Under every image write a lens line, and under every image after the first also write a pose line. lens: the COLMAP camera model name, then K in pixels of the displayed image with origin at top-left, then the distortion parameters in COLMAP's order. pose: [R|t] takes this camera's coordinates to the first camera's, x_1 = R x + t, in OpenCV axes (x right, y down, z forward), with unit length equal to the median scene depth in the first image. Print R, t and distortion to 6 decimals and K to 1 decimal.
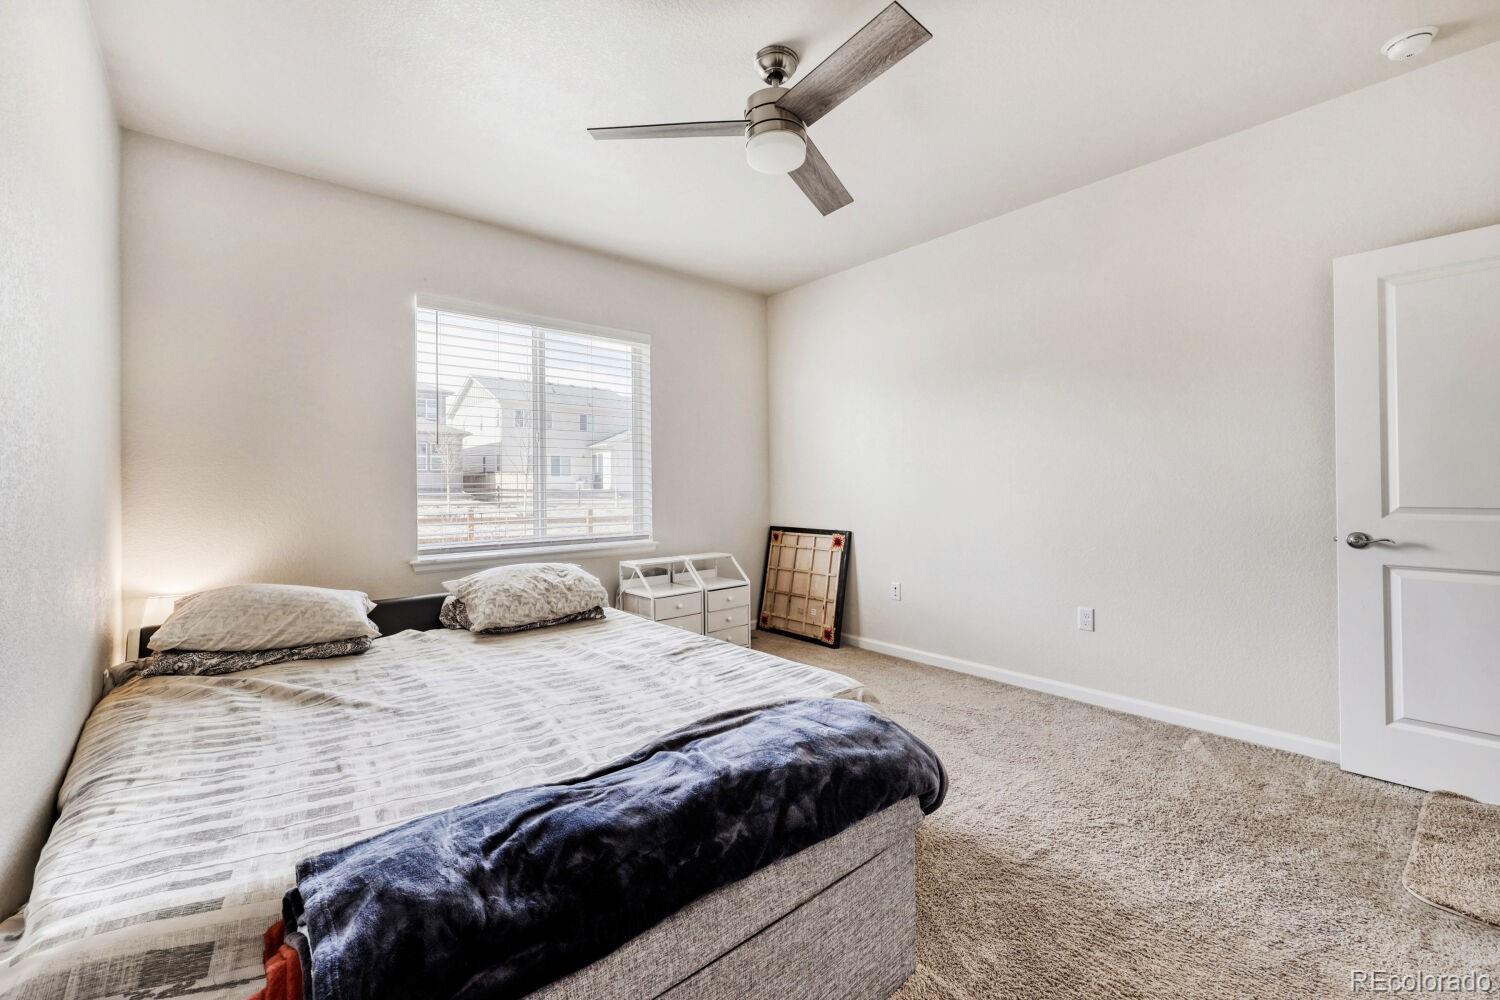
lens RADIAL K [[609.7, 0, 749.2], [0, 609.7, 489.7], [0, 0, 1]] dist [-0.002036, -0.000088]
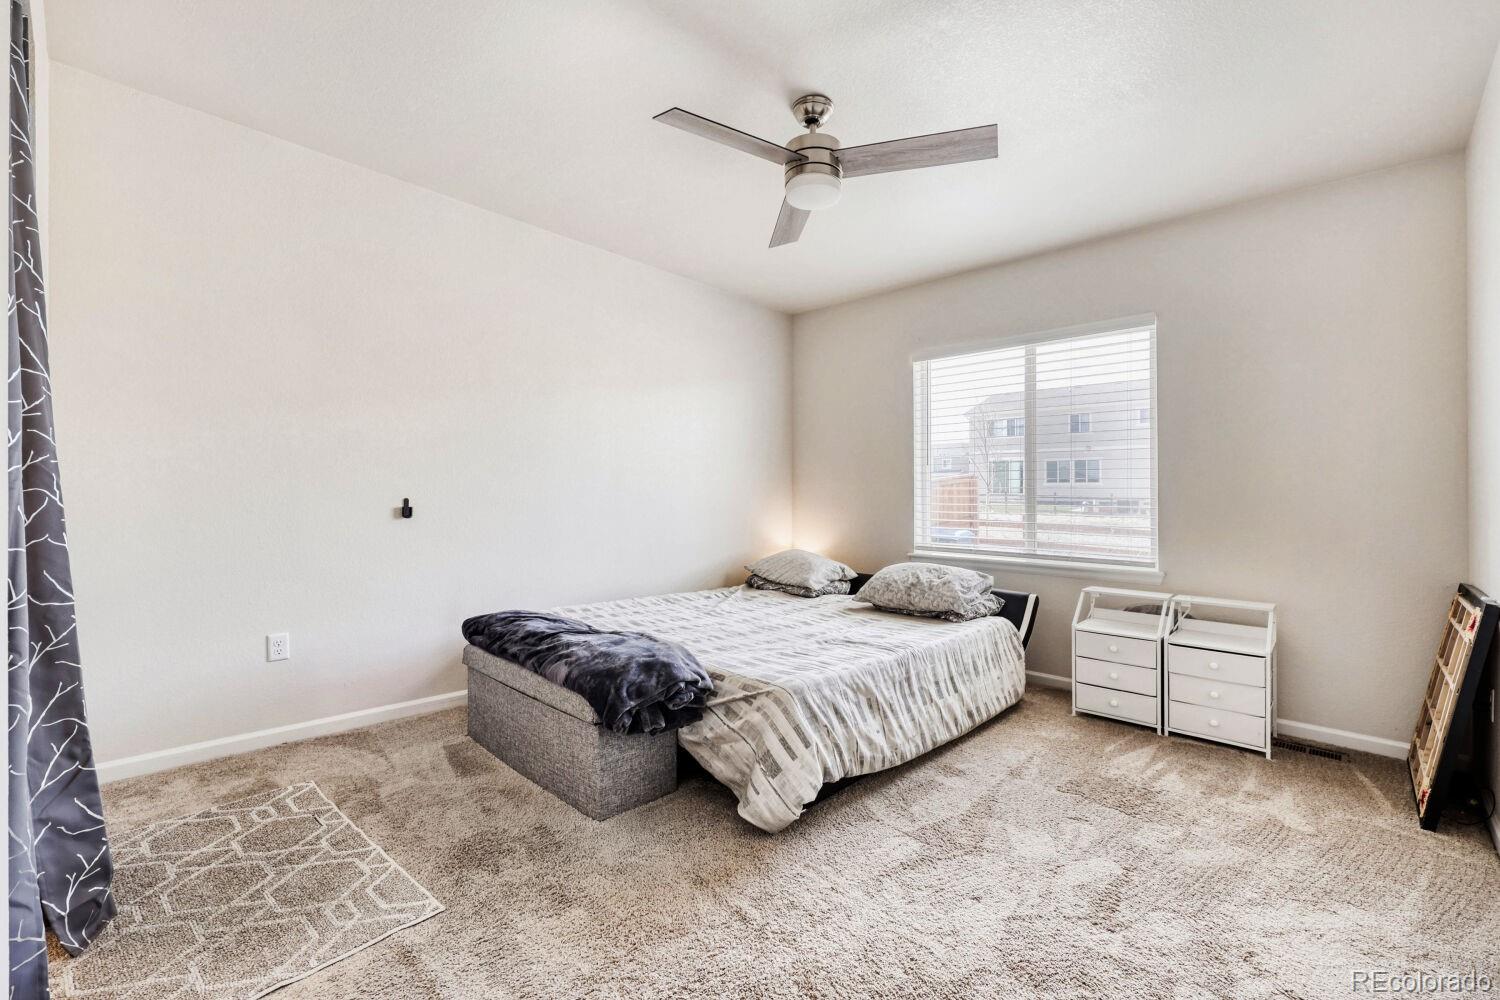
lens RADIAL K [[629.4, 0, 755.7], [0, 629.4, 493.7], [0, 0, 1]] dist [-0.000810, -0.000081]
pose [[0.093737, 0.003880, -0.995589, 0.687803], [-0.016106, 0.999867, 0.002380, -0.010012], [0.995467, 0.015812, 0.093787, 0.455107]]
